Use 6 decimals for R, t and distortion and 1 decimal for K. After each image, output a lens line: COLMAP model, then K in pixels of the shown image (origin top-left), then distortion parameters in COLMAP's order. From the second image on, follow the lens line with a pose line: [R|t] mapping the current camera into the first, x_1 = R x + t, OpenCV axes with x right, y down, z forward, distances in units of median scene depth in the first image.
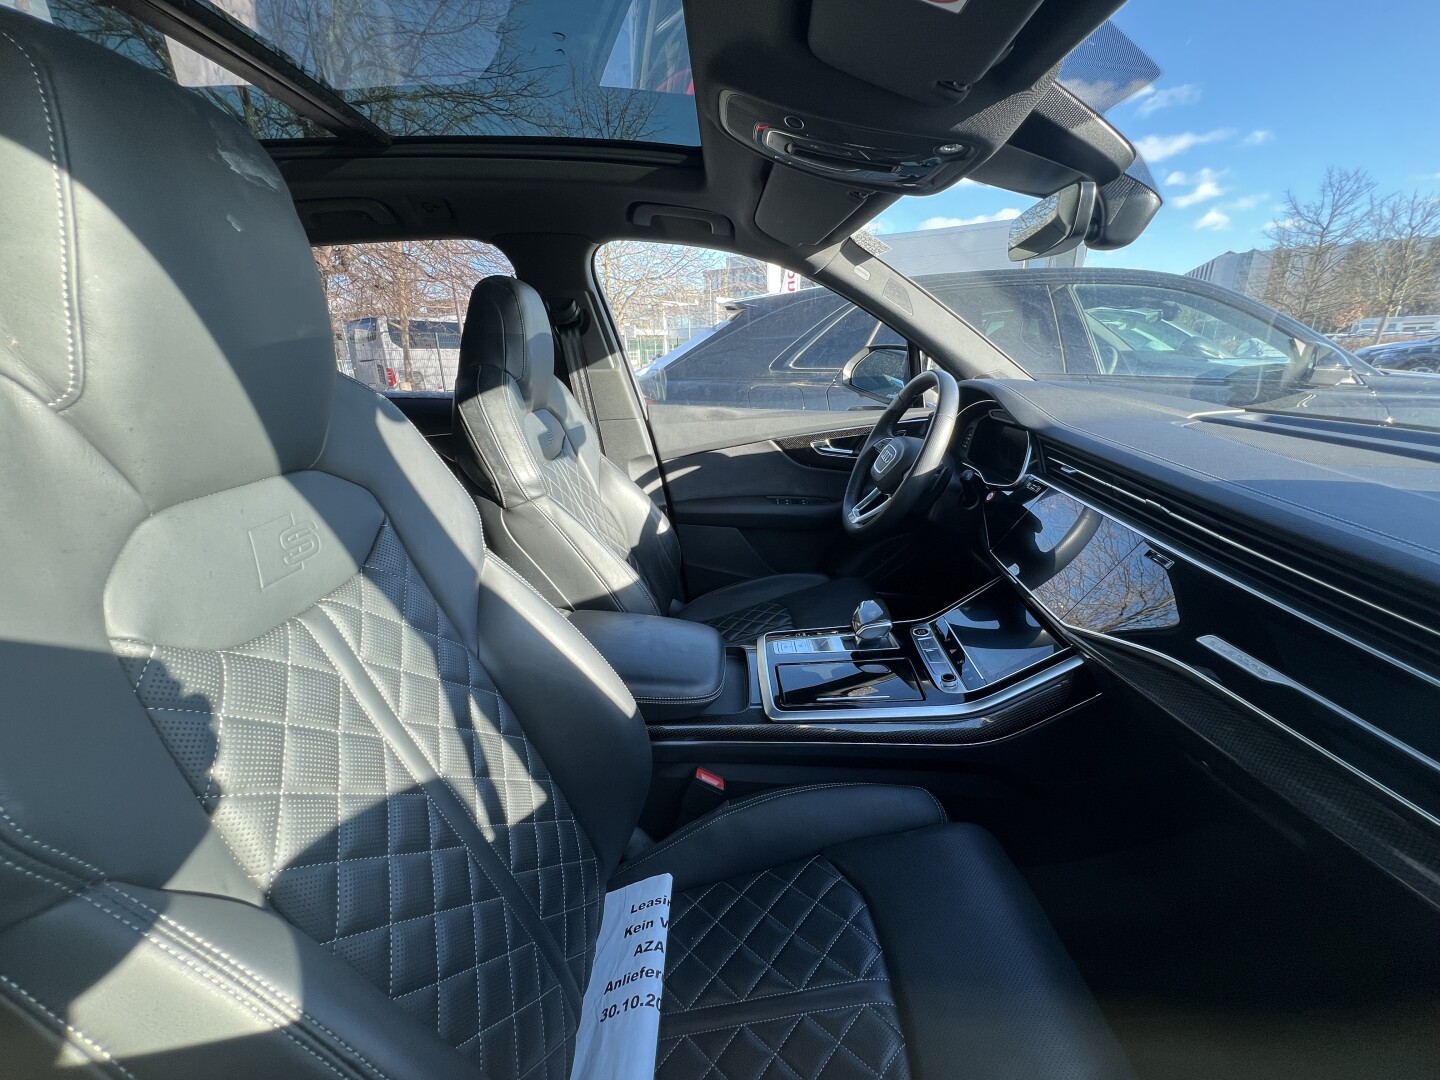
lens RADIAL K [[575.8, 0, 720.0], [0, 575.8, 540.0], [0, 0, 1]] dist [-0.001222, -0.000099]
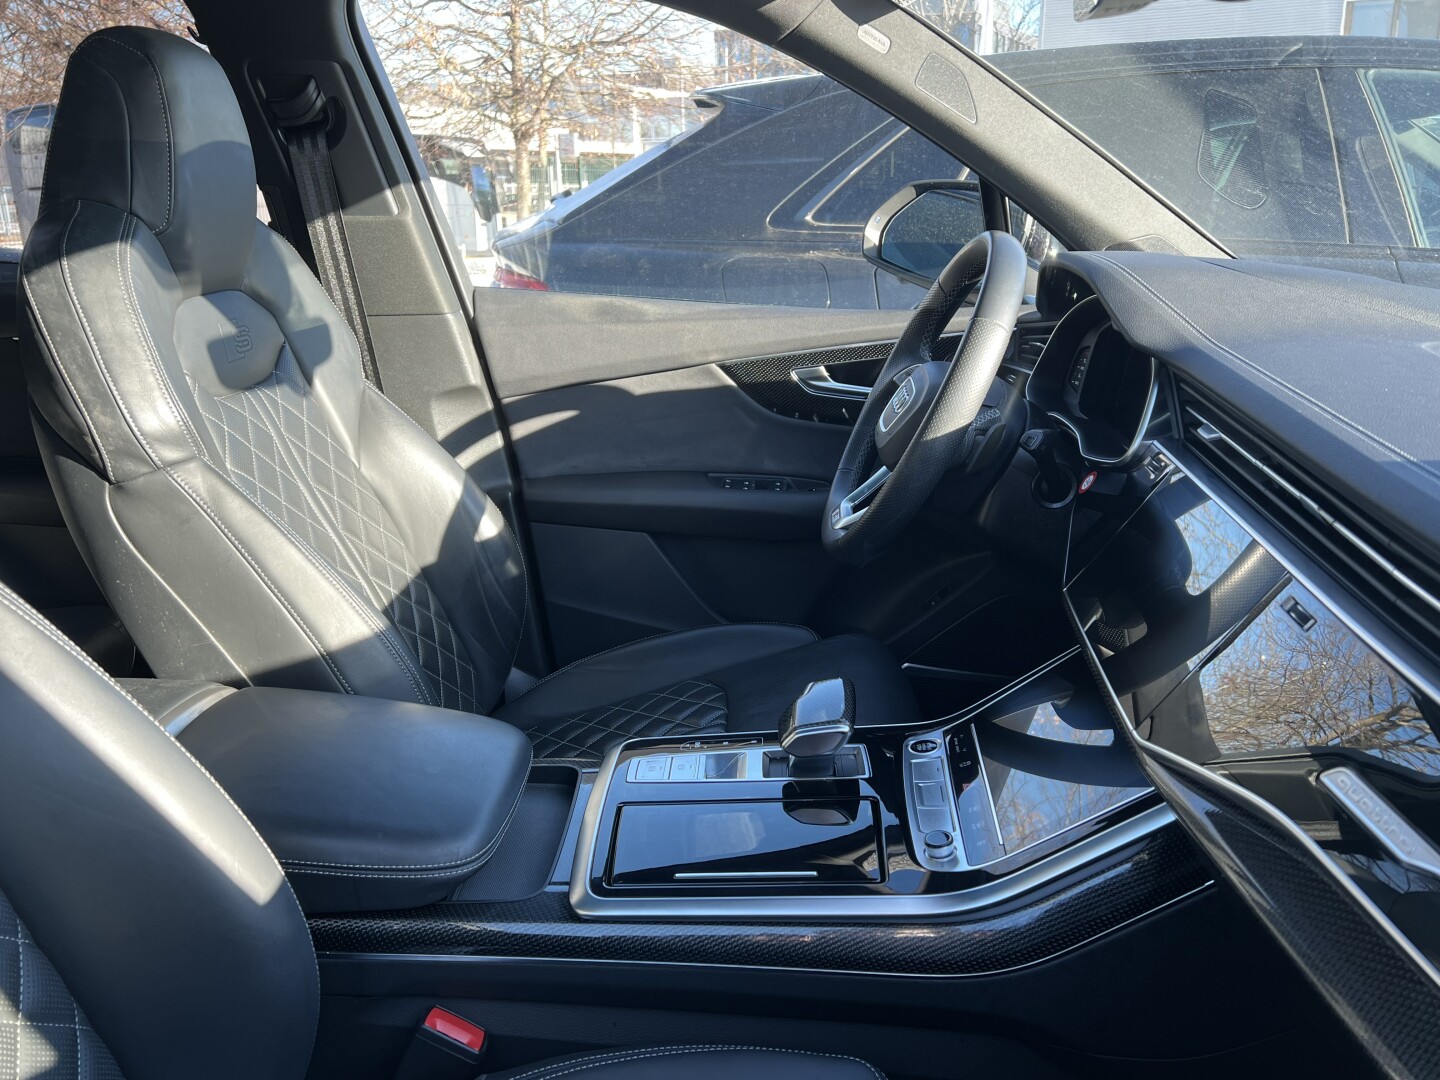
lens RADIAL K [[1121.3, 0, 725.4], [0, 1121.3, 535.1], [0, 0, 1]] dist [0.098809, -0.137900]
pose [[0.999649, 0.024331, -0.010474, 0.127692], [-0.024528, 0.999516, -0.019147, -0.002079], [0.010003, 0.019398, 0.999762, 0.001184]]
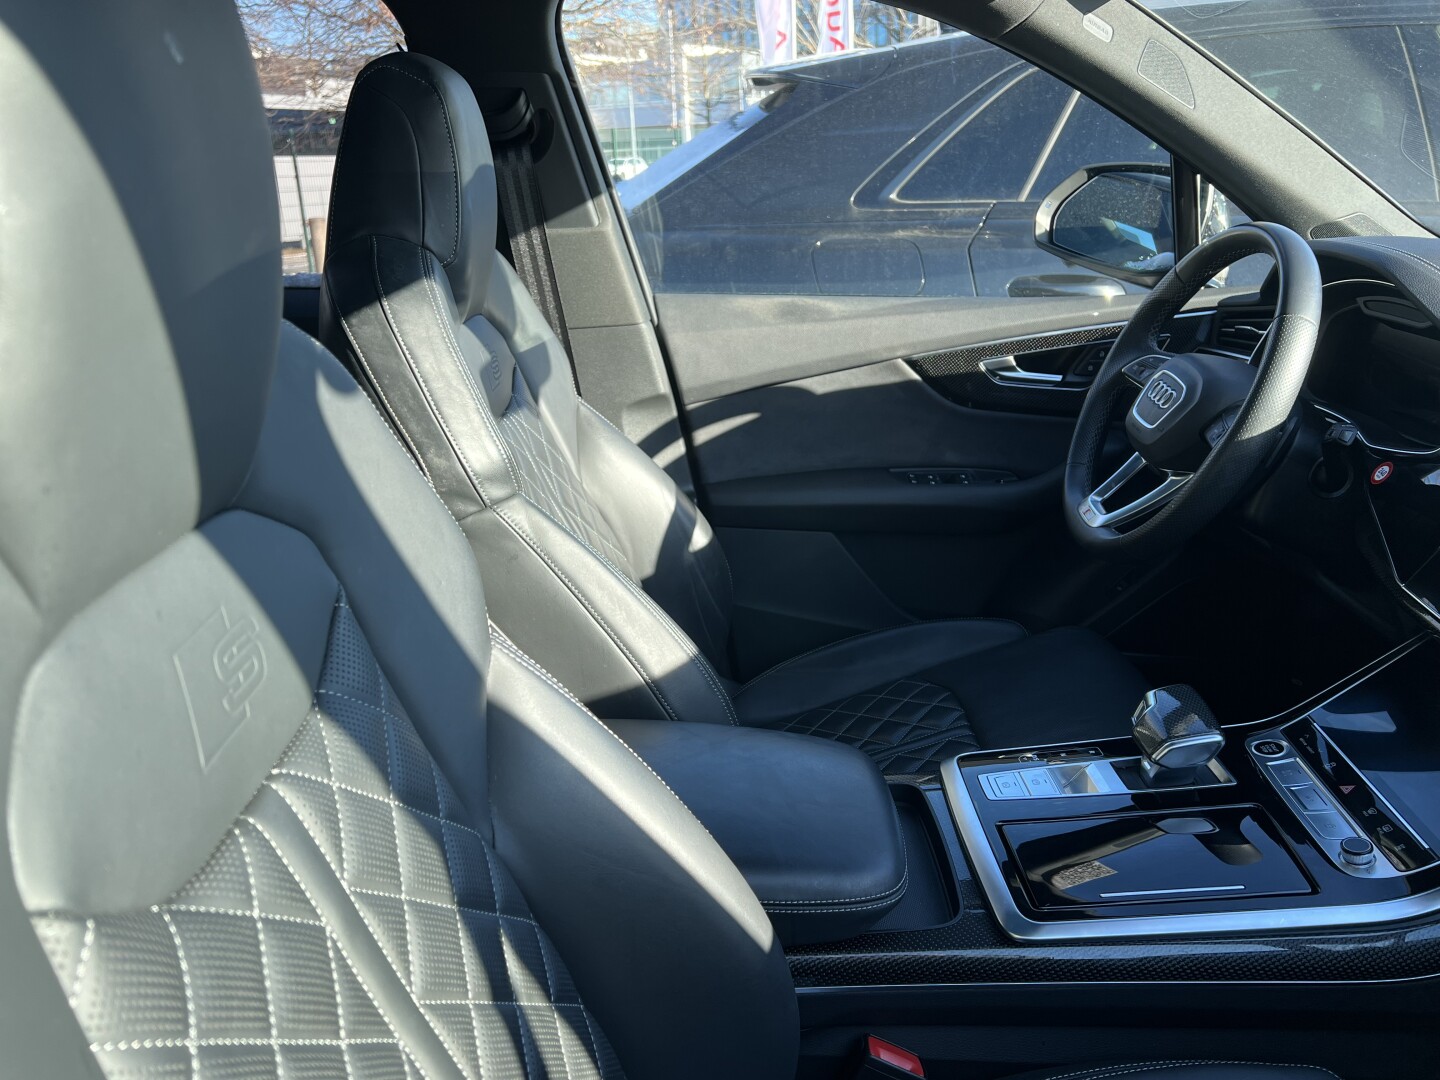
lens RADIAL K [[1125.6, 0, 716.1], [0, 1125.6, 541.8], [0, 0, 1]] dist [0.088094, -0.139574]
pose [[0.999623, -0.023437, 0.014280, -0.104087], [0.023246, 0.999640, 0.013406, -0.033255], [-0.014589, -0.013069, 0.999808, 0.002325]]
